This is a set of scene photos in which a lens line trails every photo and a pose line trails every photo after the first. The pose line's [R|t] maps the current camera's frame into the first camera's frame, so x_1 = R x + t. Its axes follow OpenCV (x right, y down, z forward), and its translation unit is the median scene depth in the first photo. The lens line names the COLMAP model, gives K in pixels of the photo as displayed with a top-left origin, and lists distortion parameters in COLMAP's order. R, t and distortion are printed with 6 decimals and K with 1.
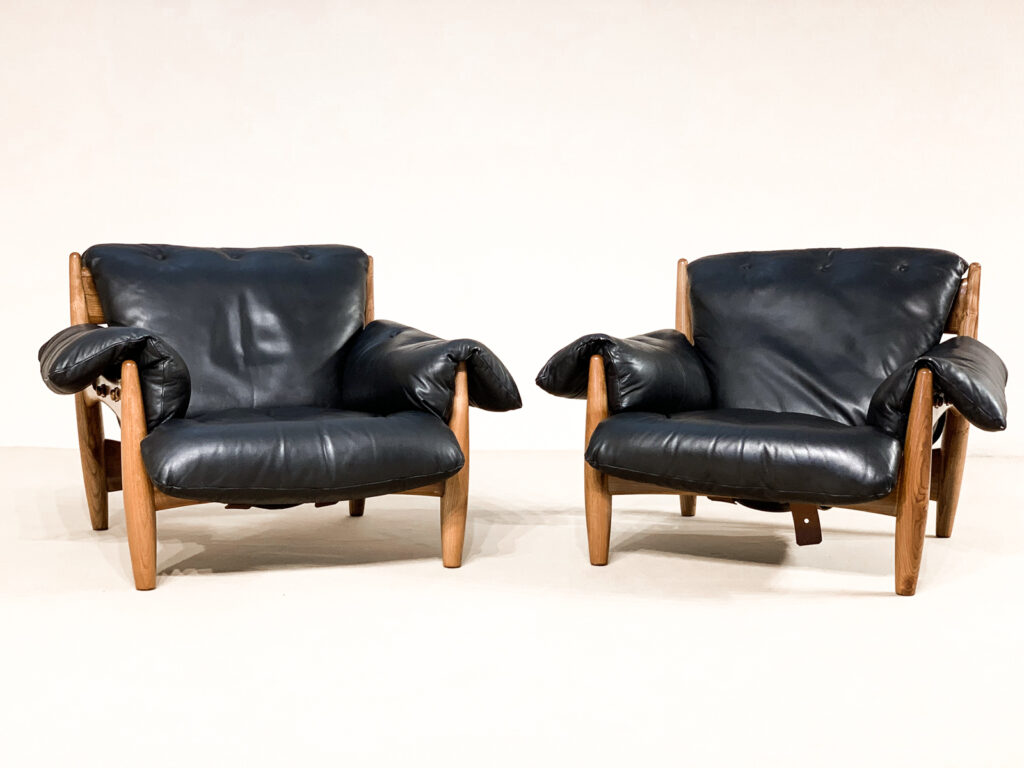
lens RADIAL K [[1447.7, 0, 512.0], [0, 1447.7, 384.0], [0, 0, 1]] dist [-0.363379, 2.349267]
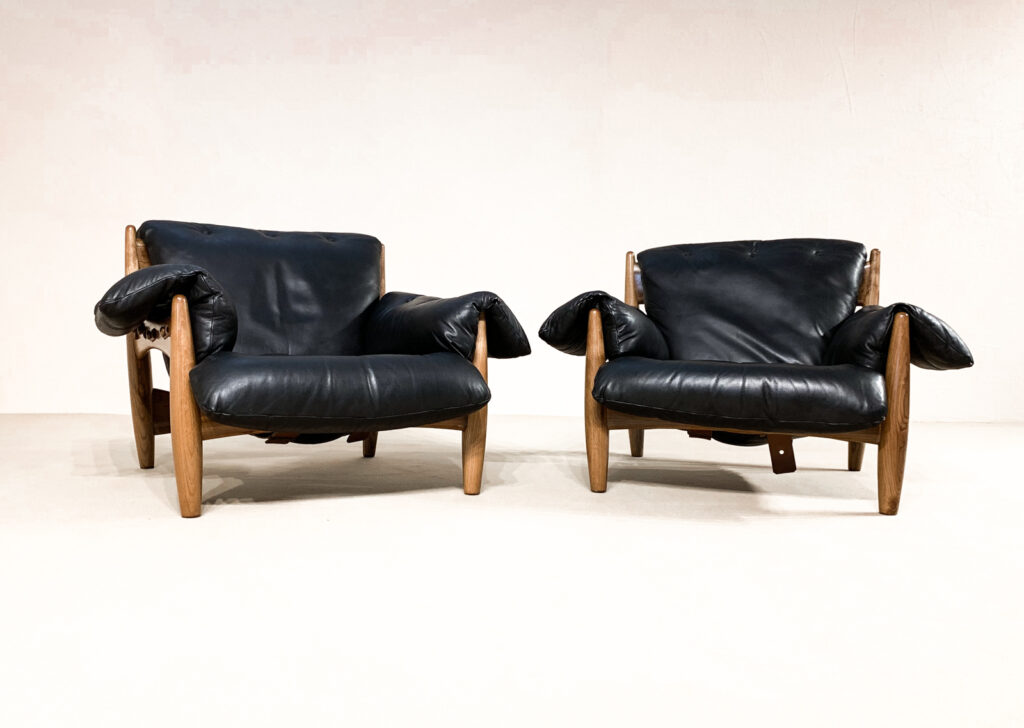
lens RADIAL K [[853.9, 0, 479.5], [0, 853.9, 351.6], [0, 0, 1]] dist [-0.000944, -0.008528]
pose [[0.996072, 0.006545, 0.088305, -0.095166], [-0.000947, 0.997995, -0.063289, 0.058106], [-0.088543, 0.062957, 0.994081, 0.329678]]
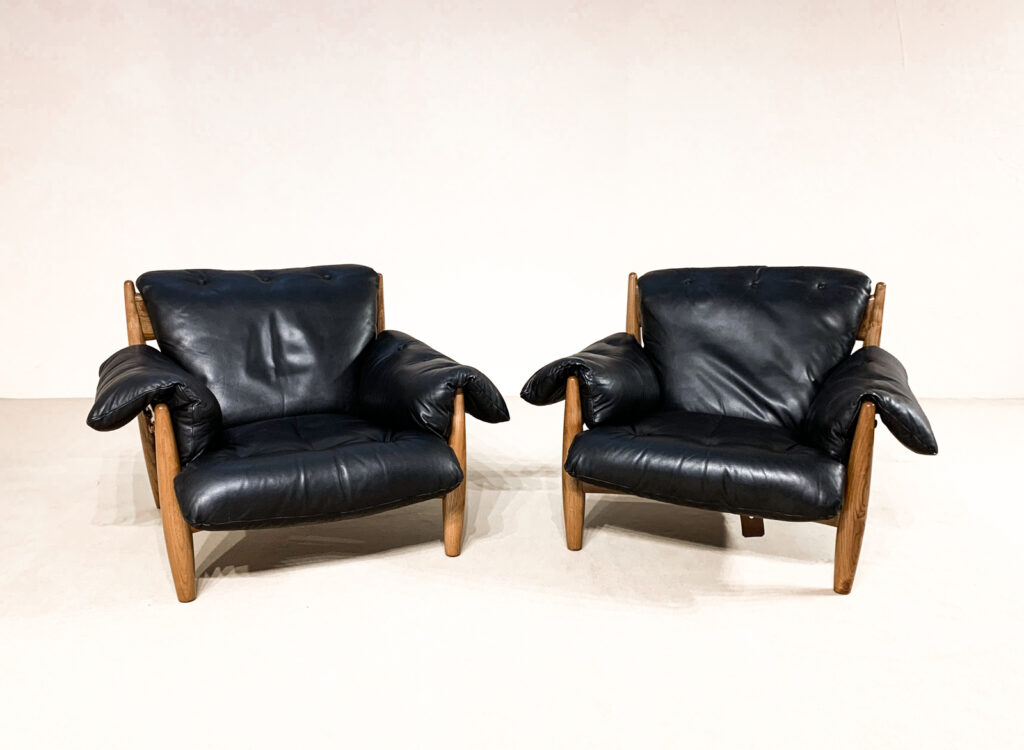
lens RADIAL K [[883.7, 0, 492.1], [0, 883.7, 379.2], [0, 0, 1]] dist [-0.005888, 0.001703]
pose [[0.999811, -0.009940, 0.016706, -0.019633], [0.007920, 0.993113, 0.116889, -0.103547], [-0.017753, -0.116734, 0.993004, 0.285488]]
